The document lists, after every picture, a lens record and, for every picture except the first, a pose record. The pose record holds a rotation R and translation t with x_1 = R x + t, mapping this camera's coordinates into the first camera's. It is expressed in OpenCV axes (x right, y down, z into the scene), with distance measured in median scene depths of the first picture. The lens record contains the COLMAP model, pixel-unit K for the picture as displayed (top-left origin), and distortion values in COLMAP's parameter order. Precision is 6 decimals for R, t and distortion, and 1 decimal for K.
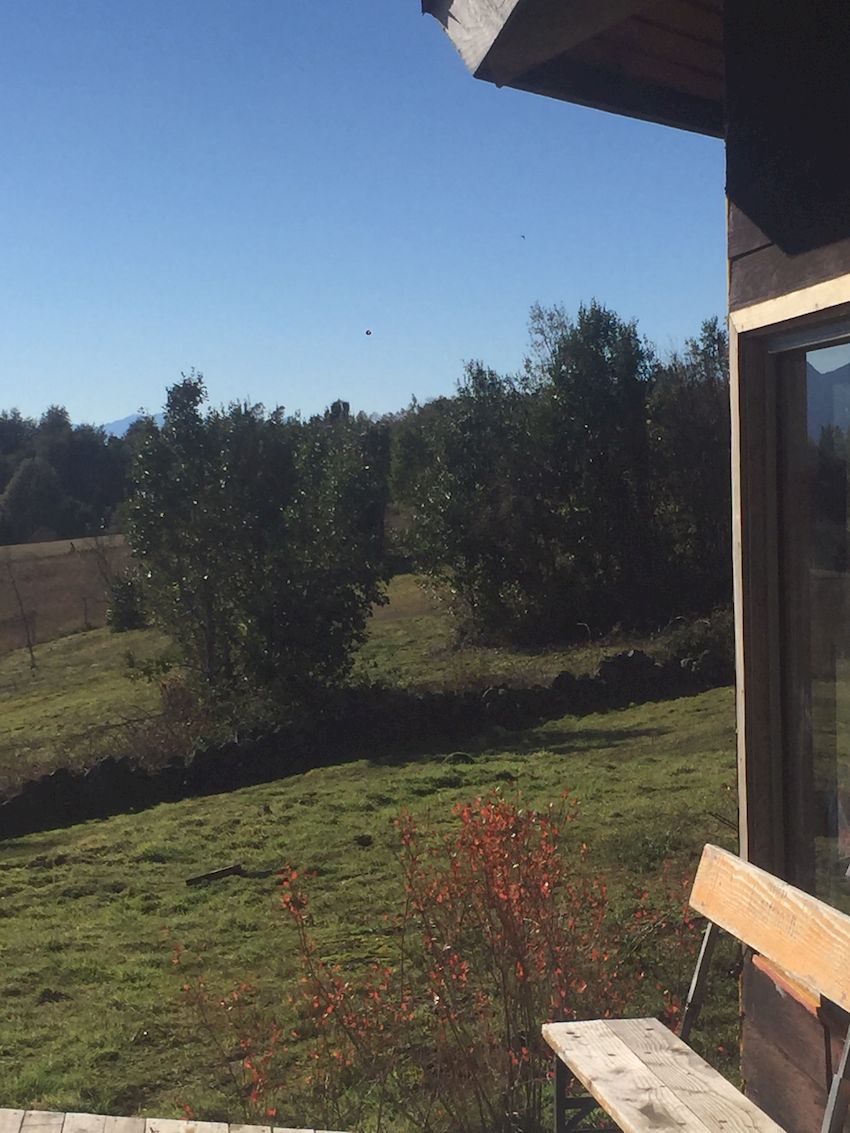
lens RADIAL K [[2369.0, 0, 461.1], [0, 2369.0, 538.6], [0, 0, 1]] dist [0.081618, 0.145376]
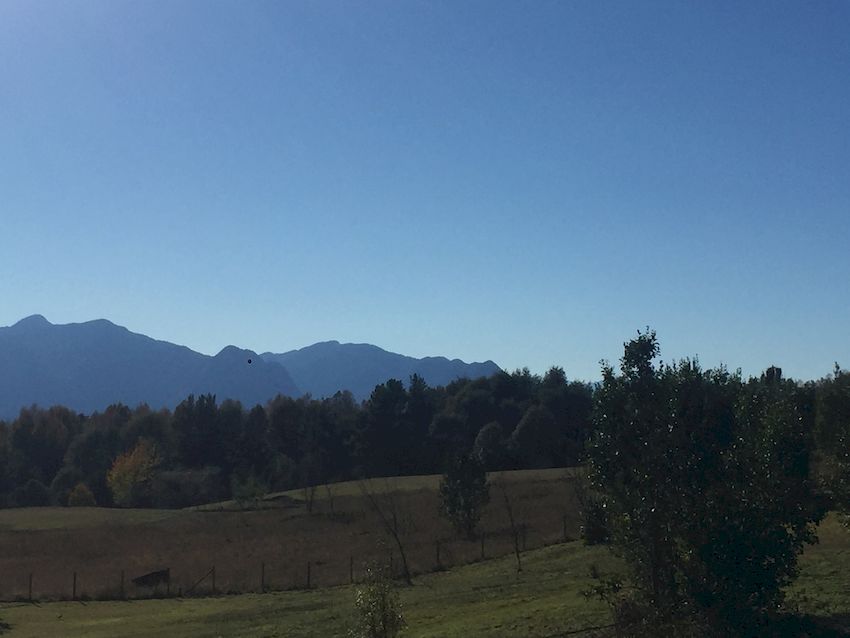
lens RADIAL K [[1755.1, 0, 424.4], [0, 1755.1, 297.7], [0, 0, 1]] dist [0.042845, 0.098888]
pose [[0.969428, 0.019636, -0.244587, -0.008233], [-0.043379, 0.994807, -0.092070, -0.002268], [0.241509, 0.099865, 0.965246, 0.124830]]
